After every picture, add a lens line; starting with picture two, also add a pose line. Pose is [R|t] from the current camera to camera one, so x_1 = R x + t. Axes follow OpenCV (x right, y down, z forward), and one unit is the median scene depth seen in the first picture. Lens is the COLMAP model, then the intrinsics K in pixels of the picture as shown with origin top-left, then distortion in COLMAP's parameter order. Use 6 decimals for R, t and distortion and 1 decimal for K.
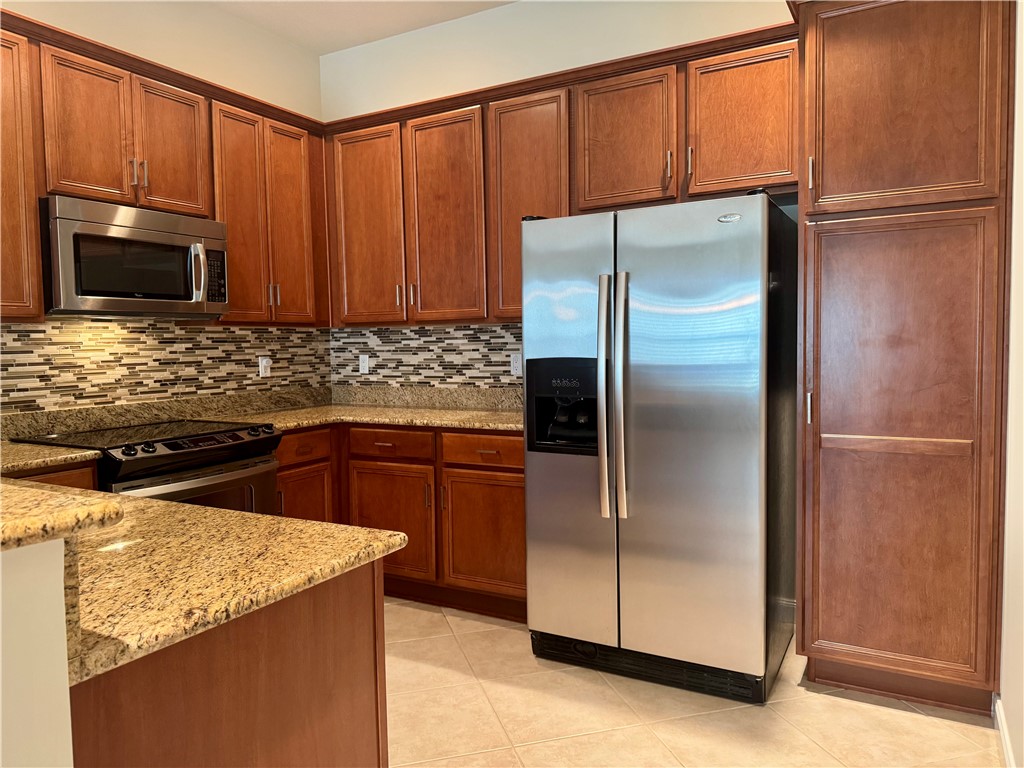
lens RADIAL K [[736.6, 0, 512.0], [0, 736.6, 384.0], [0, 0, 1]] dist [0.105909, -0.206180]
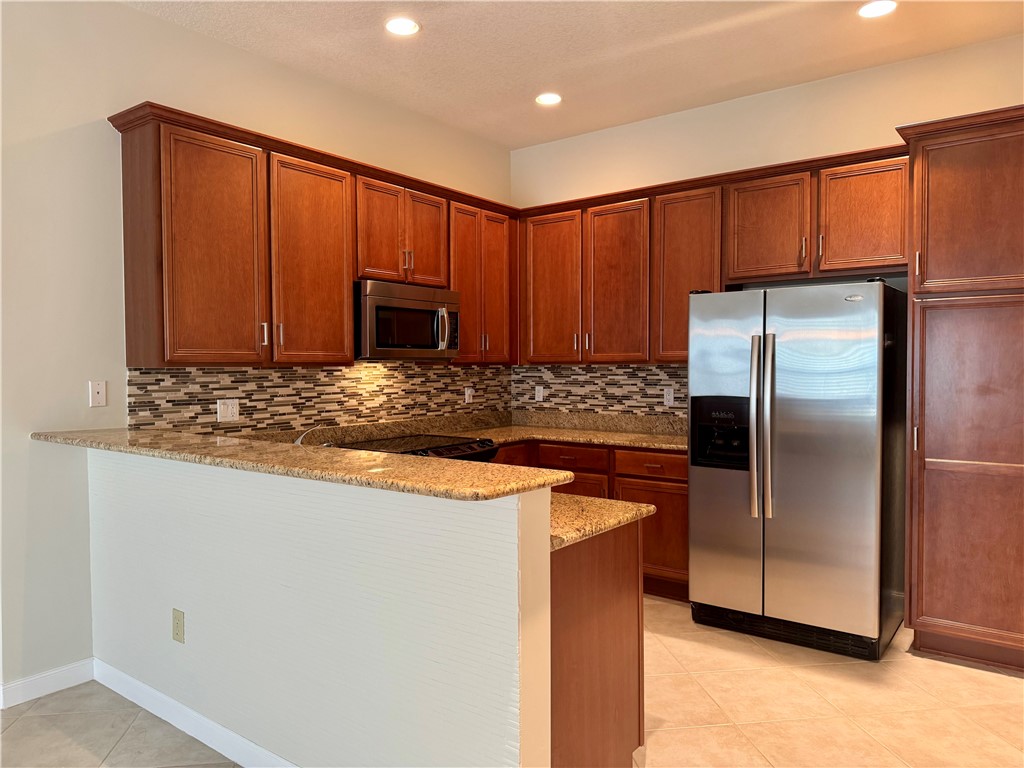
lens RADIAL K [[719.0, 0, 512.0], [0, 719.0, 384.0], [0, 0, 1]] dist [0.070723, -0.113387]
pose [[0.989004, 0.015272, -0.147101, -0.102567], [-0.019637, 0.999408, -0.028267, -0.011917], [0.146582, 0.030845, 0.988717, -0.320174]]
